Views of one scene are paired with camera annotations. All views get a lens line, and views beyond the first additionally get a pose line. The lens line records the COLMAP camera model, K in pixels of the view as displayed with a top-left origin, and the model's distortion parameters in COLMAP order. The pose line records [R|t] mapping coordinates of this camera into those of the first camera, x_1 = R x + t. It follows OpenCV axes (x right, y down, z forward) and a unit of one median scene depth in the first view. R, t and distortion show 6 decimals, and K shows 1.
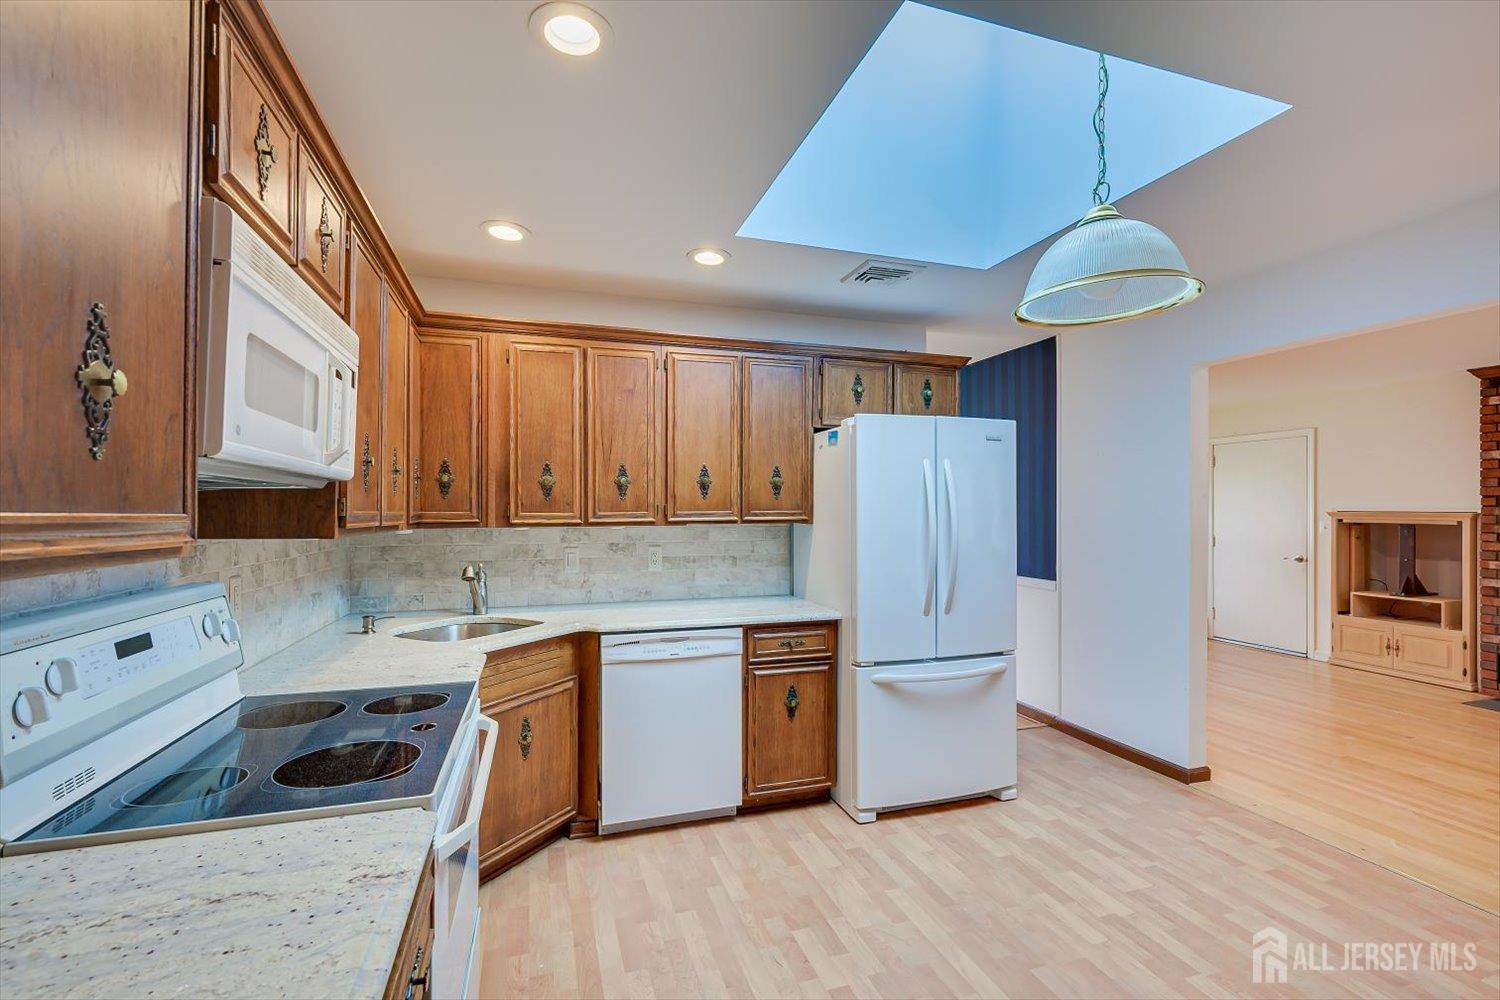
lens RADIAL K [[672.5, 0, 754.1], [0, 672.5, 505.8], [0, 0, 1]] dist [0.001072, -0.000166]
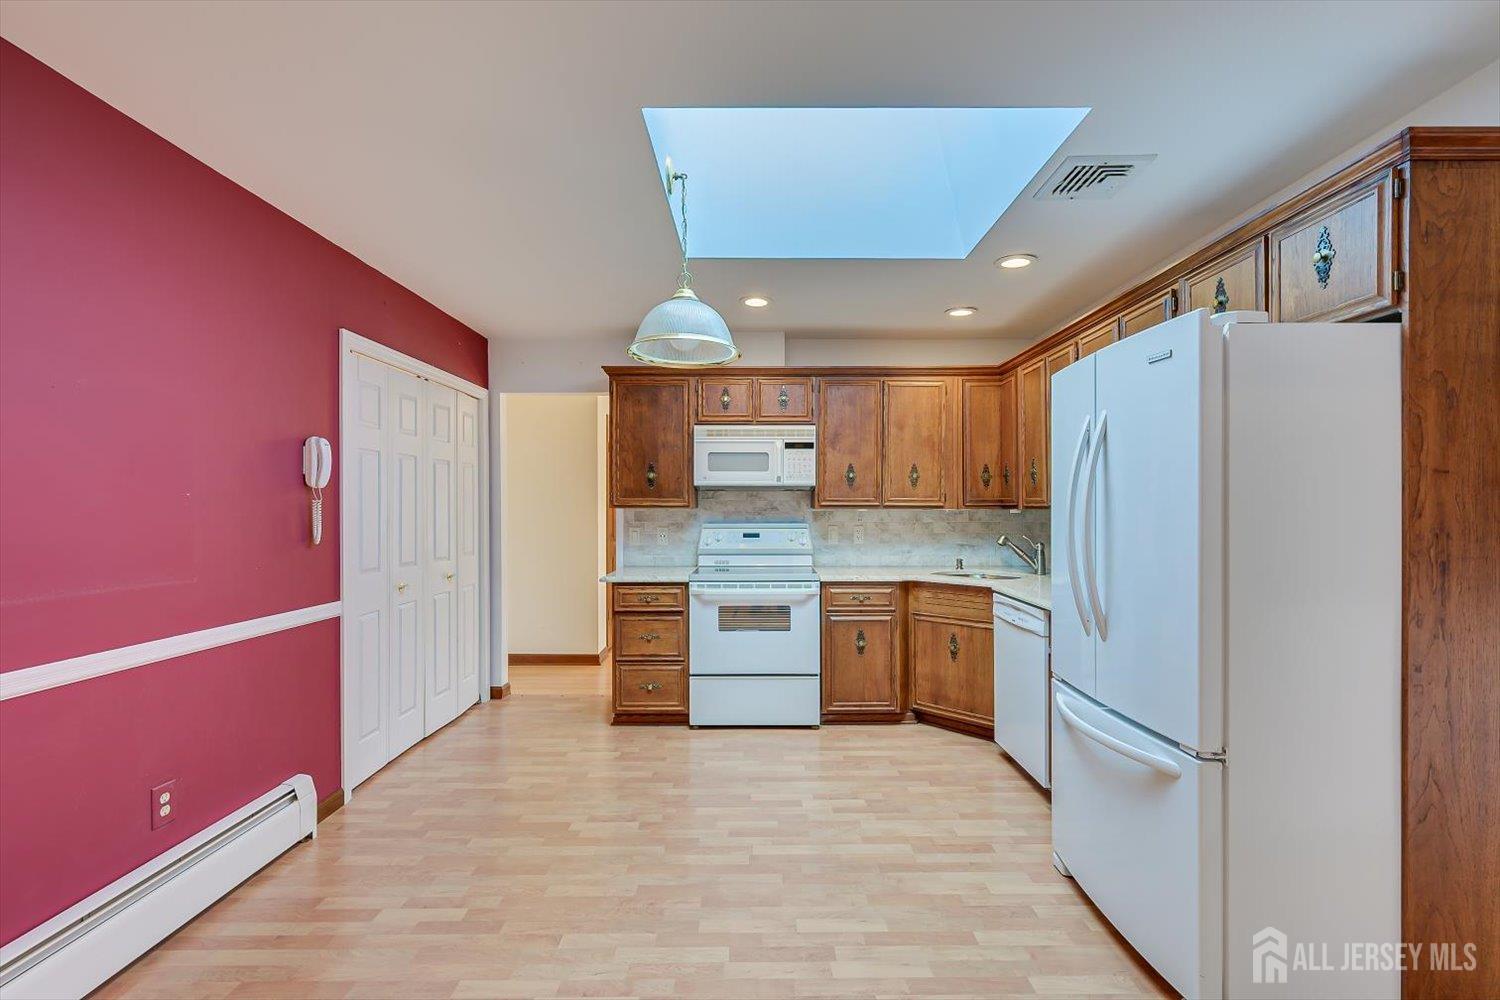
lens RADIAL K [[672.5, 0, 756.5], [0, 672.5, 502.6], [0, 0, 1]] dist [0.001072, -0.000166]
pose [[-0.307101, -0.004750, -0.951665, 1.101914], [0.008825, 0.999930, -0.007839, 0.026112], [0.951636, -0.010806, -0.307038, 0.936227]]
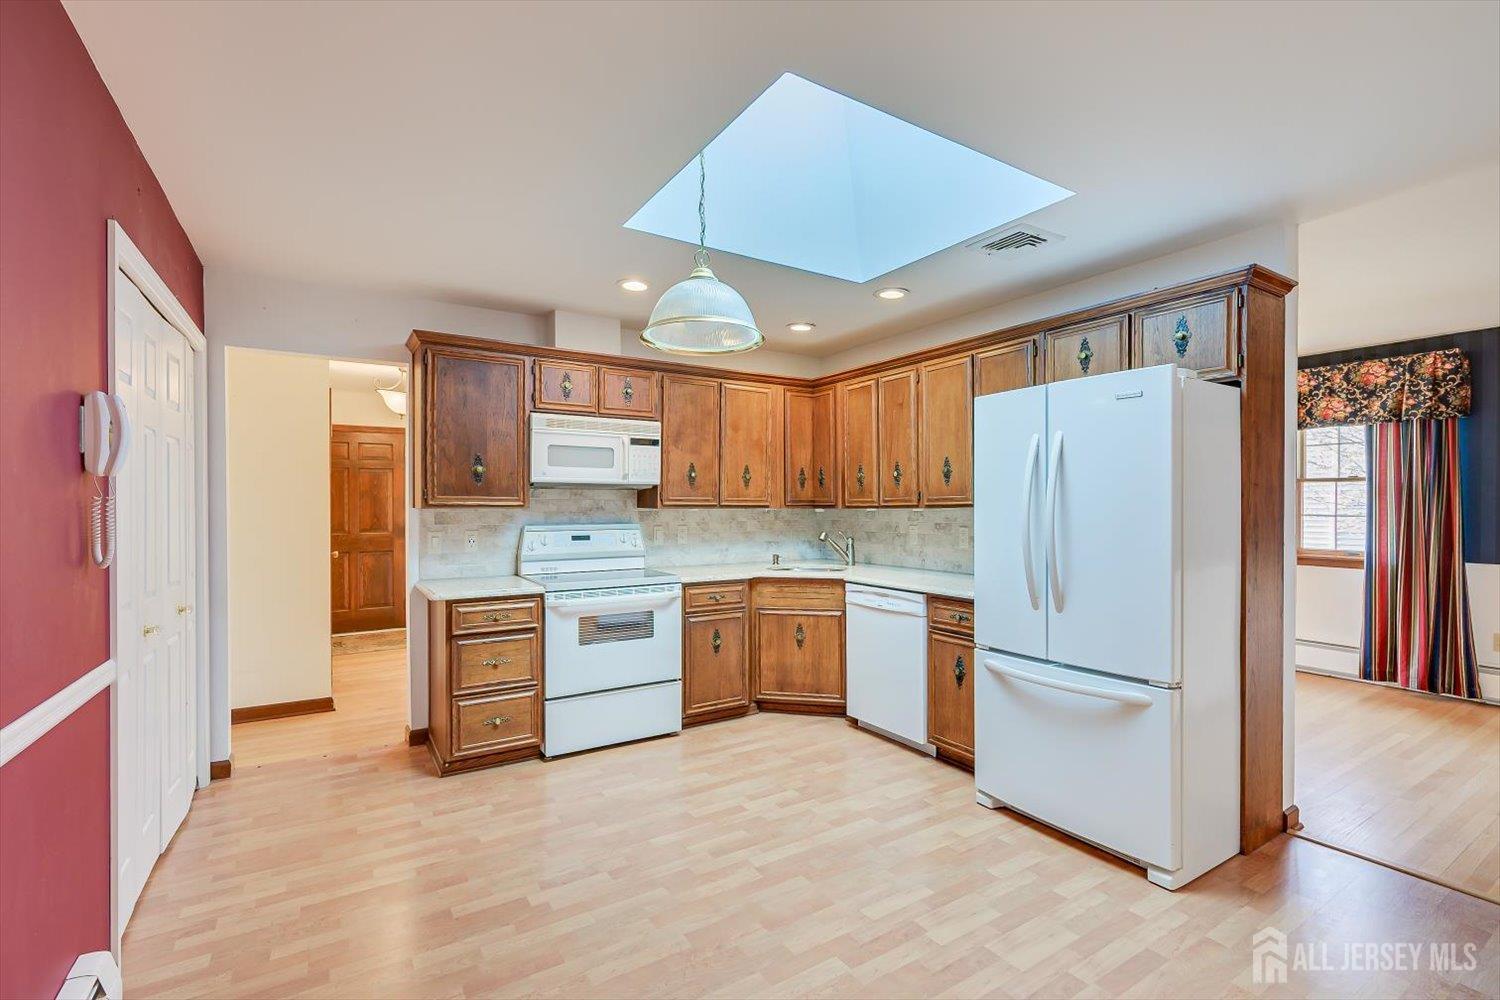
lens RADIAL K [[672.5, 0, 755.9], [0, 672.5, 503.2], [0, 0, 1]] dist [0.001072, -0.000166]
pose [[0.250313, -0.002971, -0.968160, 1.087056], [0.008174, 0.999966, -0.000955, 0.020785], [0.968130, -0.007675, 0.250329, 0.439934]]
